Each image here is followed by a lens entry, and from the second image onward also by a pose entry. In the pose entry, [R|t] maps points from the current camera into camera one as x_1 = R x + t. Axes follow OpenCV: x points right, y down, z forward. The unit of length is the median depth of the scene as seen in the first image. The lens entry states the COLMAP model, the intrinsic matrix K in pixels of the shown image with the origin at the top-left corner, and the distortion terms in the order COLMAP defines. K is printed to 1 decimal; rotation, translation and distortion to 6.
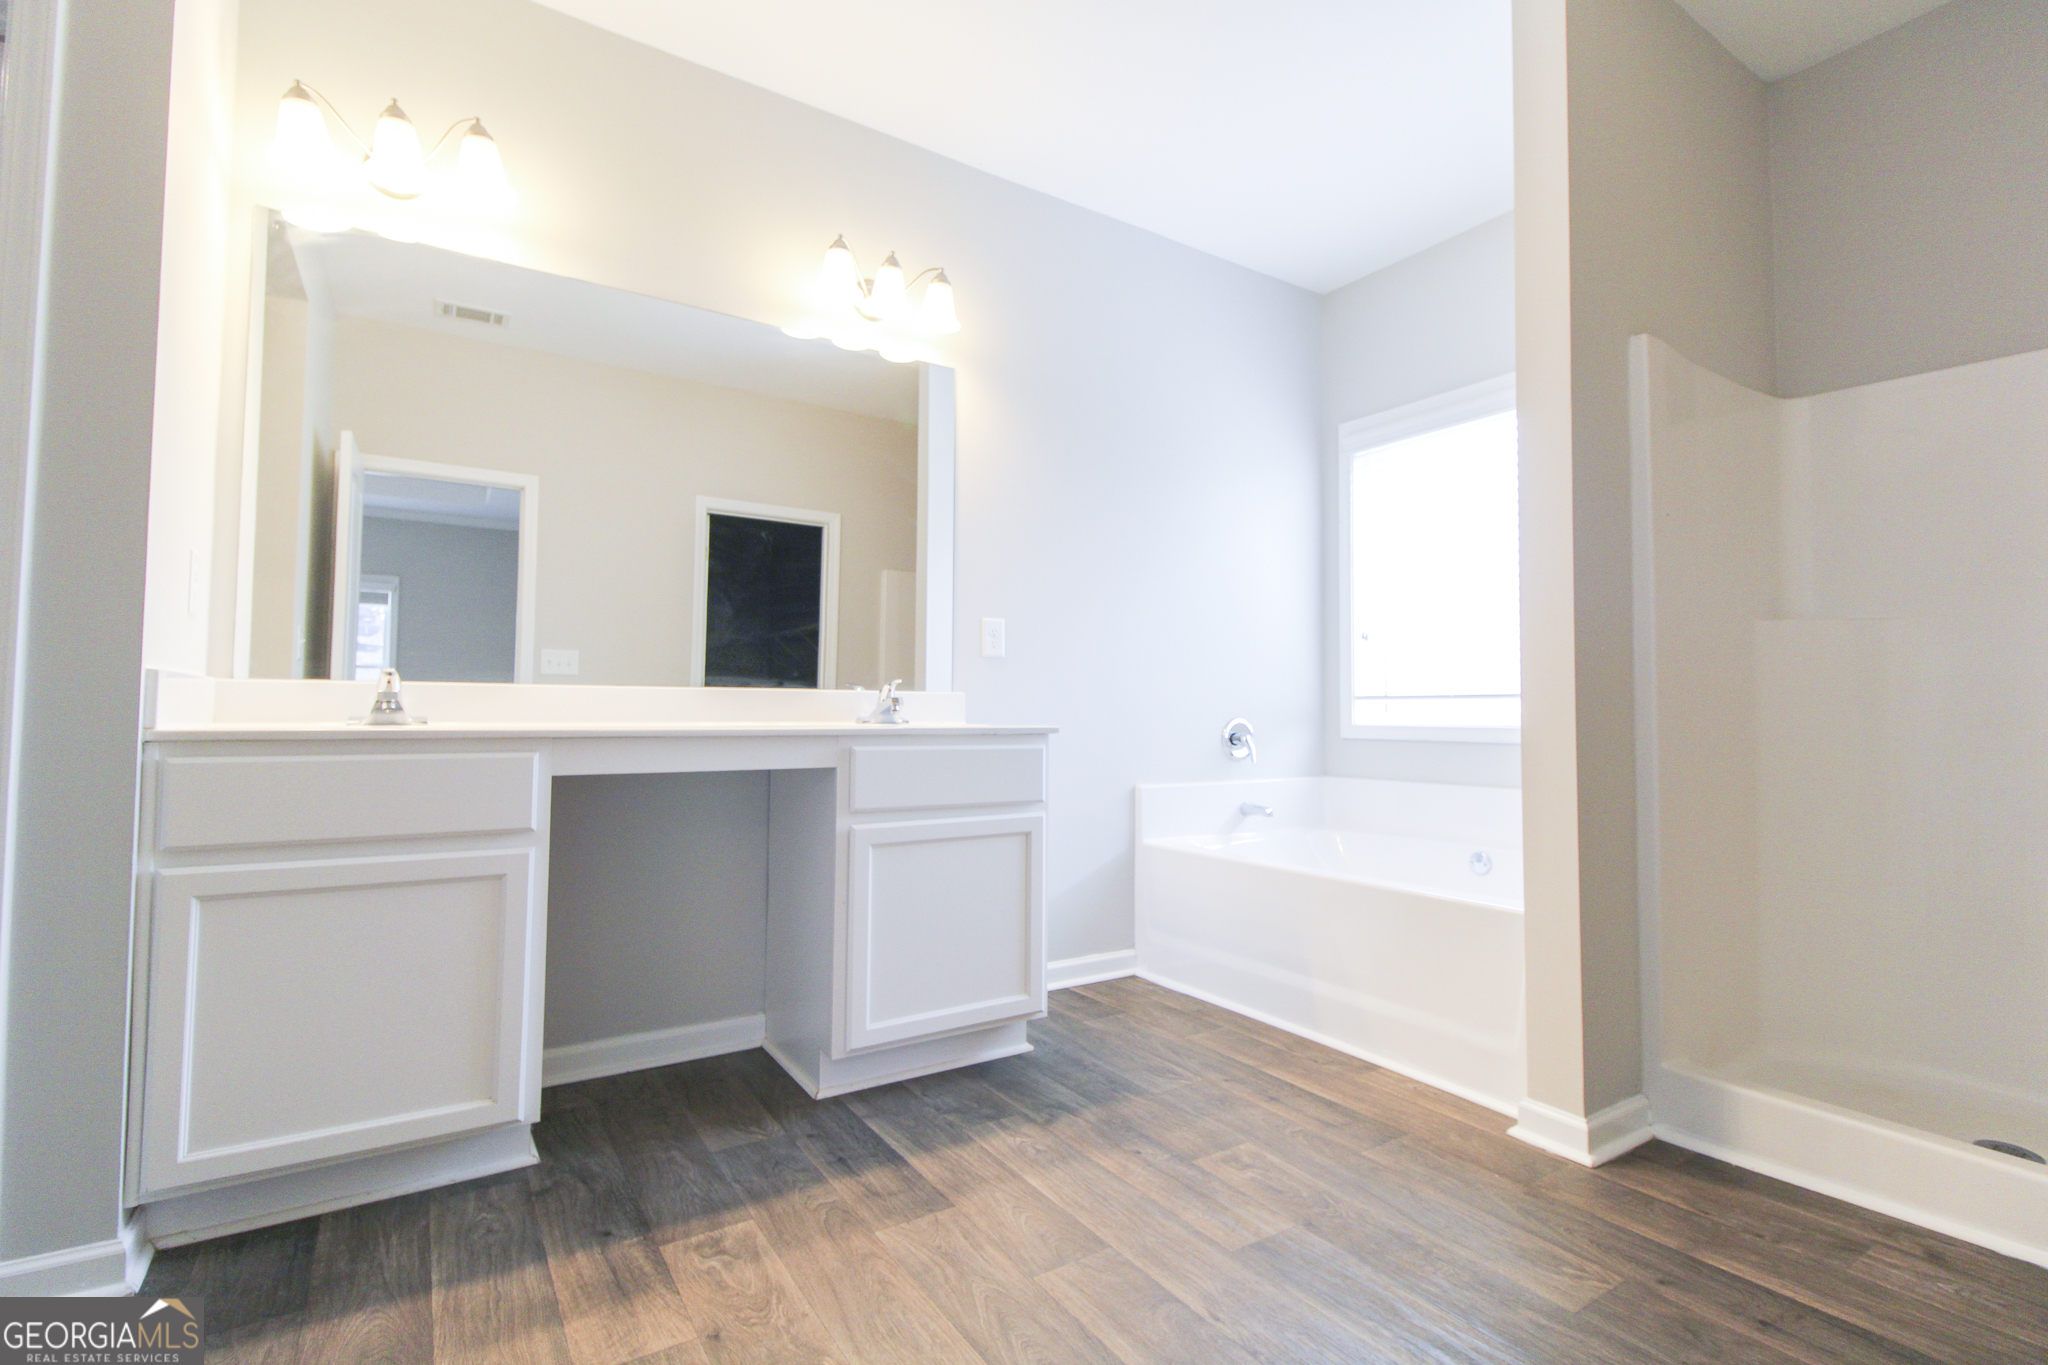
lens RADIAL K [[938.4, 0, 1034.5], [0, 938.4, 665.4], [0, 0, 1]] dist [0.019814, -0.013515]
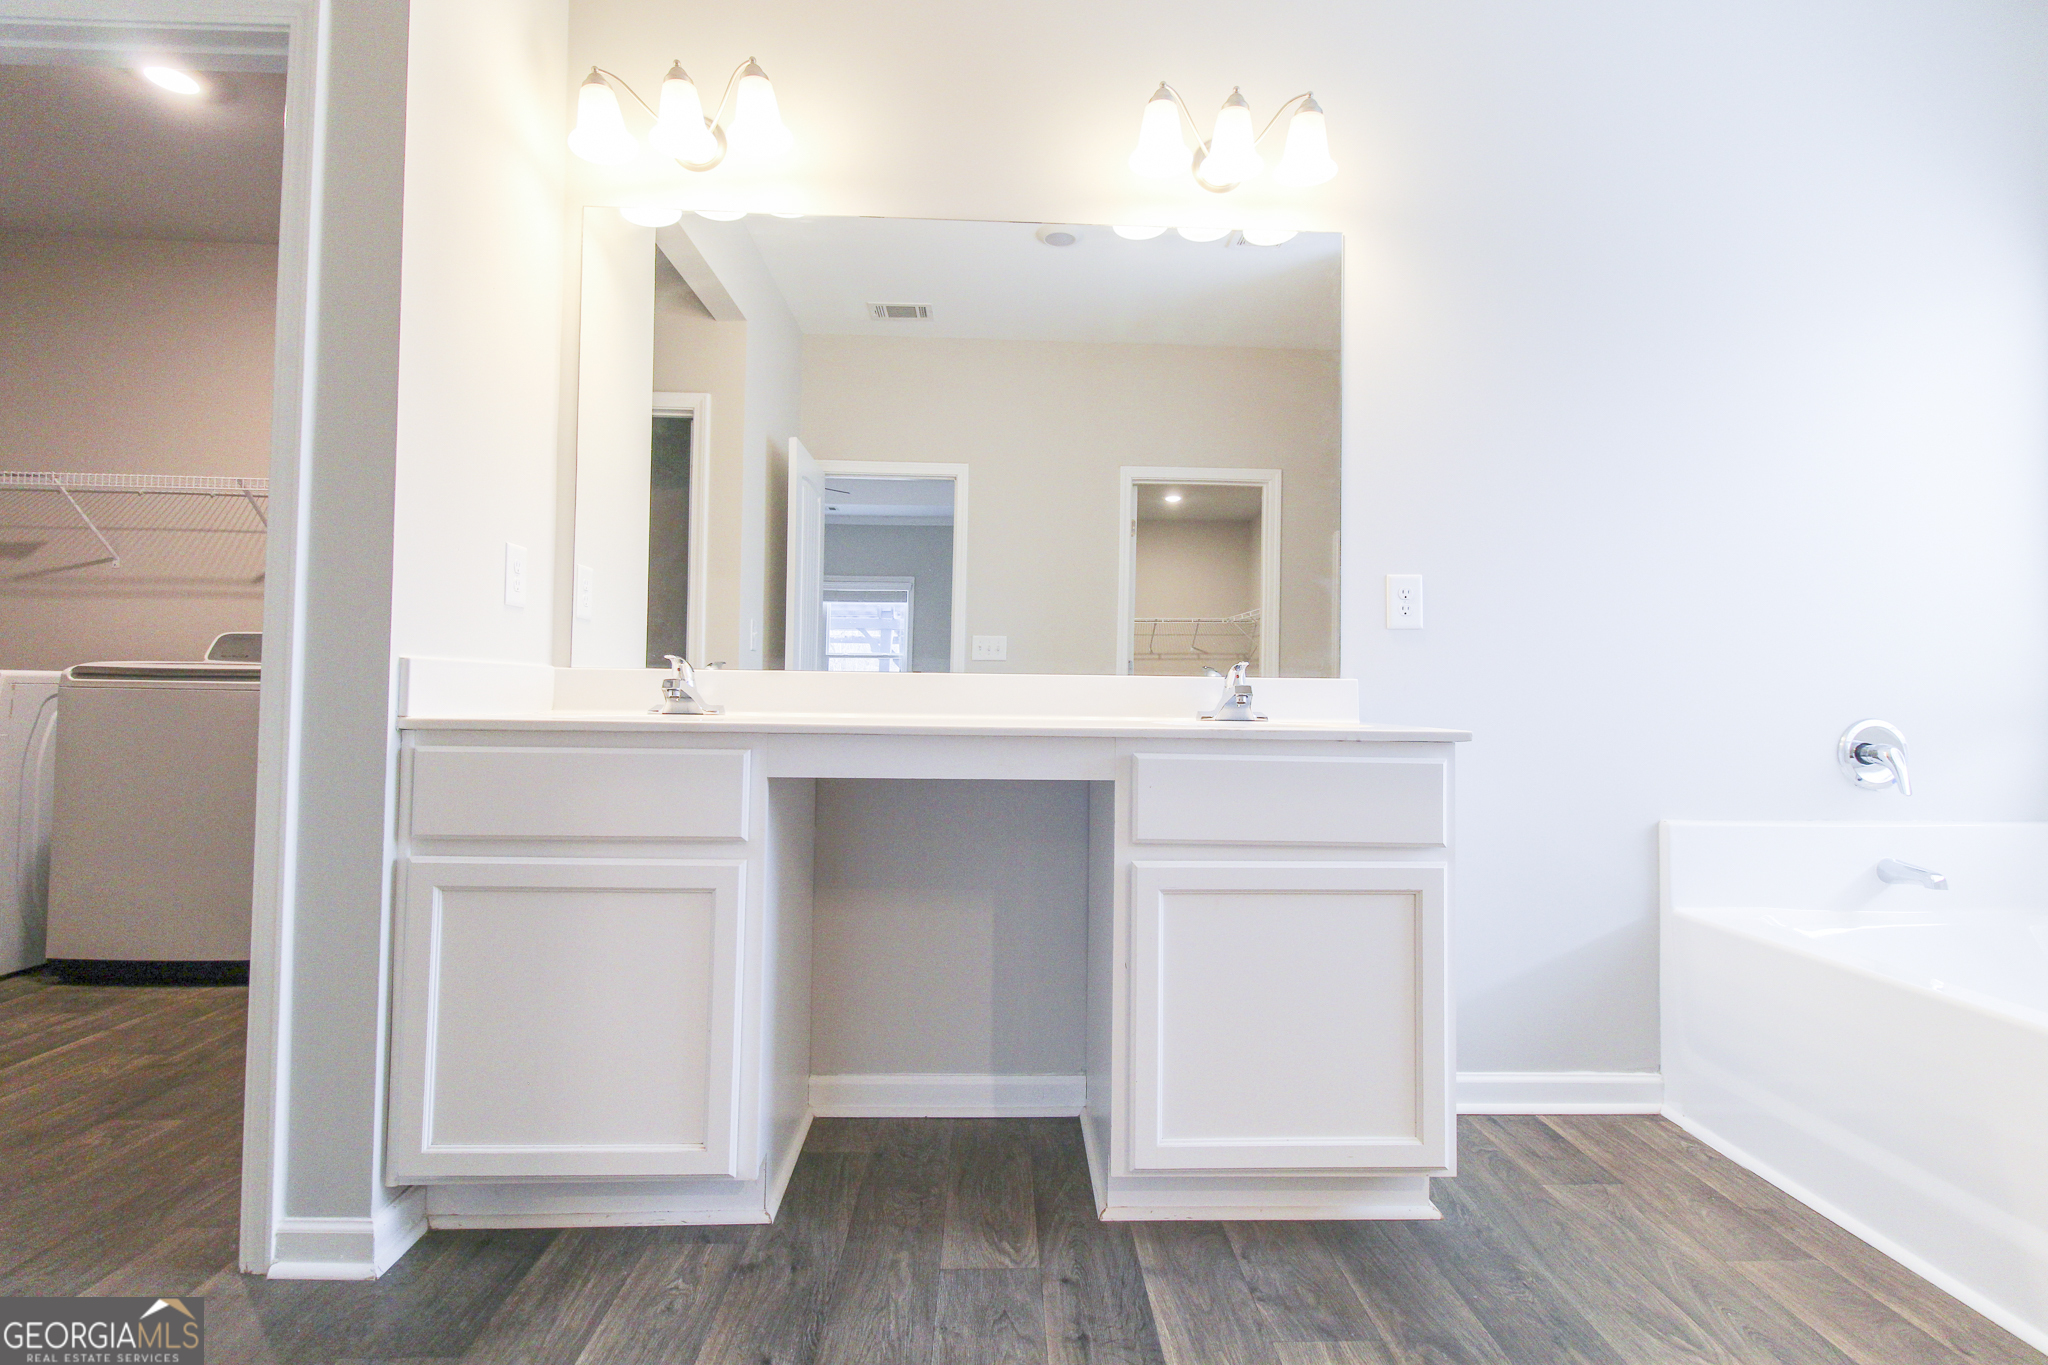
lens RADIAL K [[963.9, 0, 1036.6], [0, 963.9, 664.9], [0, 0, 1]] dist [0.016948, -0.012378]
pose [[0.858655, -0.010920, -0.512438, 0.133140], [0.018336, 0.999788, 0.009419, 0.010089], [0.512226, -0.017483, 0.858673, 0.340208]]
